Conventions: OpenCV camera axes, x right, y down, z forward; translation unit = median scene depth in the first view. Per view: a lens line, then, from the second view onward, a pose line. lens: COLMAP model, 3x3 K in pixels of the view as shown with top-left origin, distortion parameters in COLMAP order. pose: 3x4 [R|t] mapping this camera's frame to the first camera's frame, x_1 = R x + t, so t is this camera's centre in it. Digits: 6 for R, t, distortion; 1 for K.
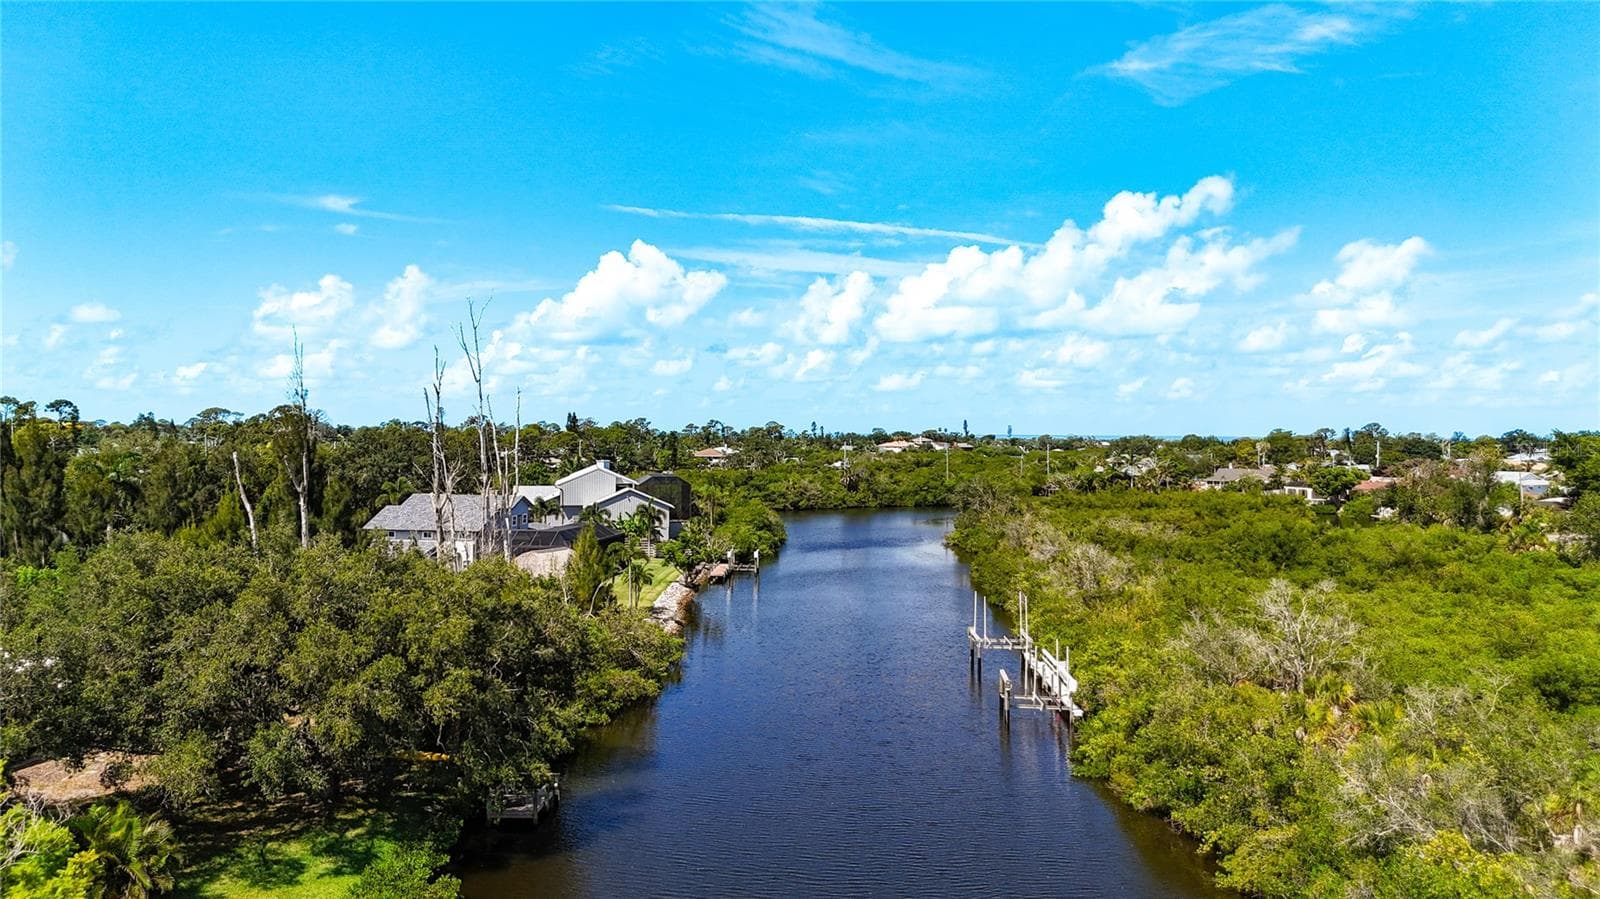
lens RADIAL K [[1162.9, 0, 784.2], [0, 1162.9, 455.8], [0, 0, 1]] dist [0.043861, -0.059017]
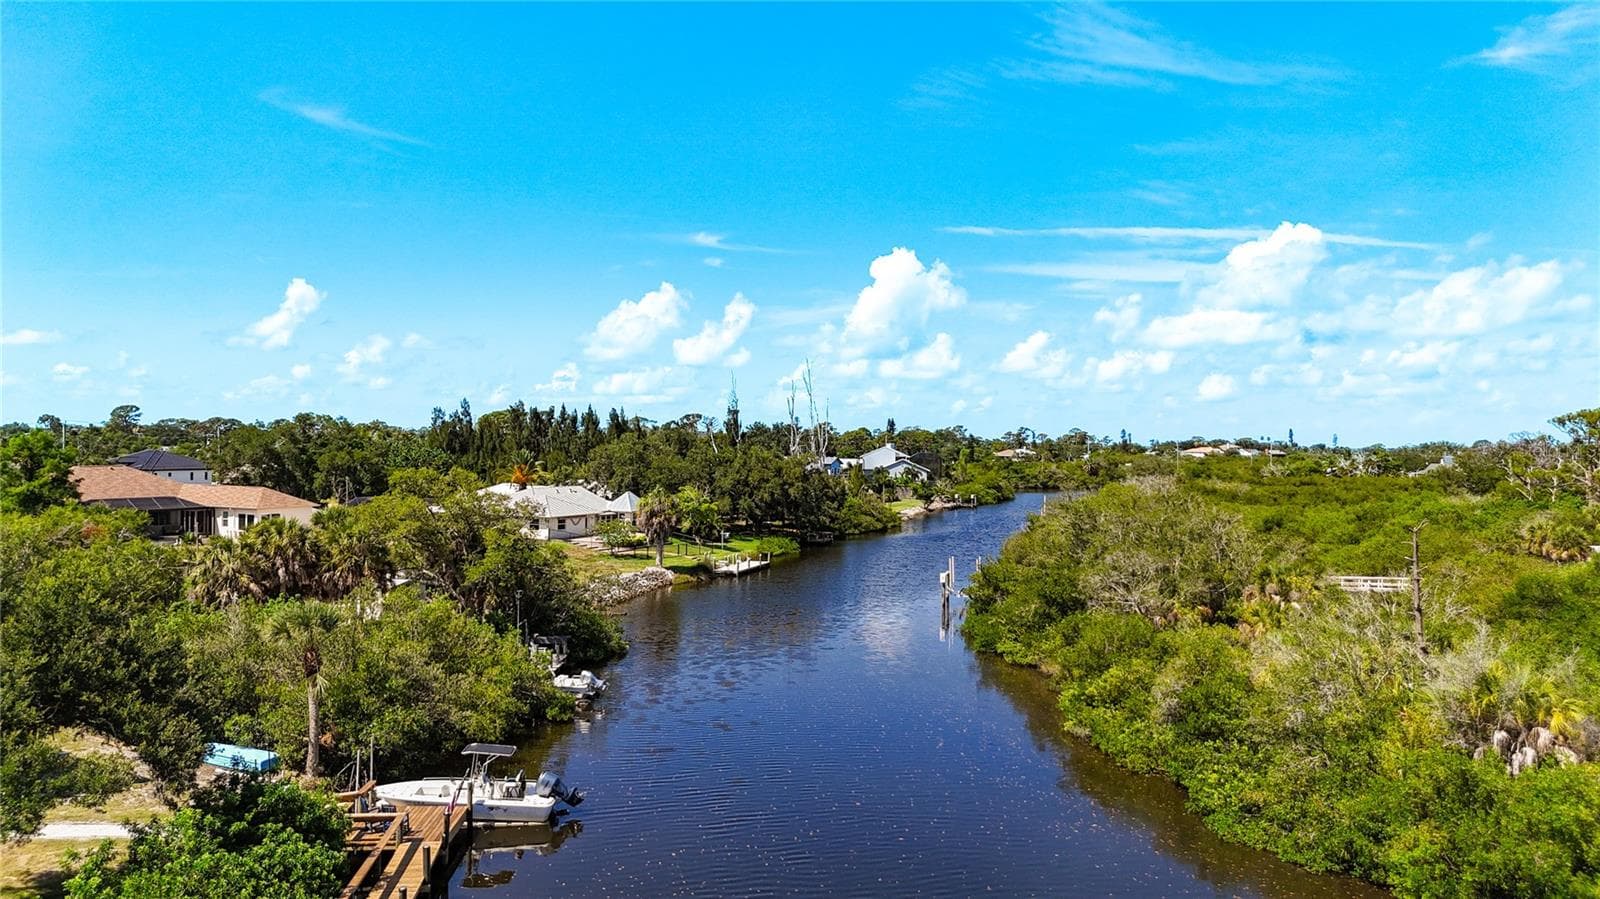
lens RADIAL K [[1162.9, 0, 784.2], [0, 1162.9, 448.6], [0, 0, 1]] dist [0.043861, -0.059017]
pose [[0.957527, 0.002841, -0.288329, 0.042882], [-0.007889, 0.999835, -0.016347, 0.009846], [0.288235, 0.017927, 0.957392, -0.147046]]
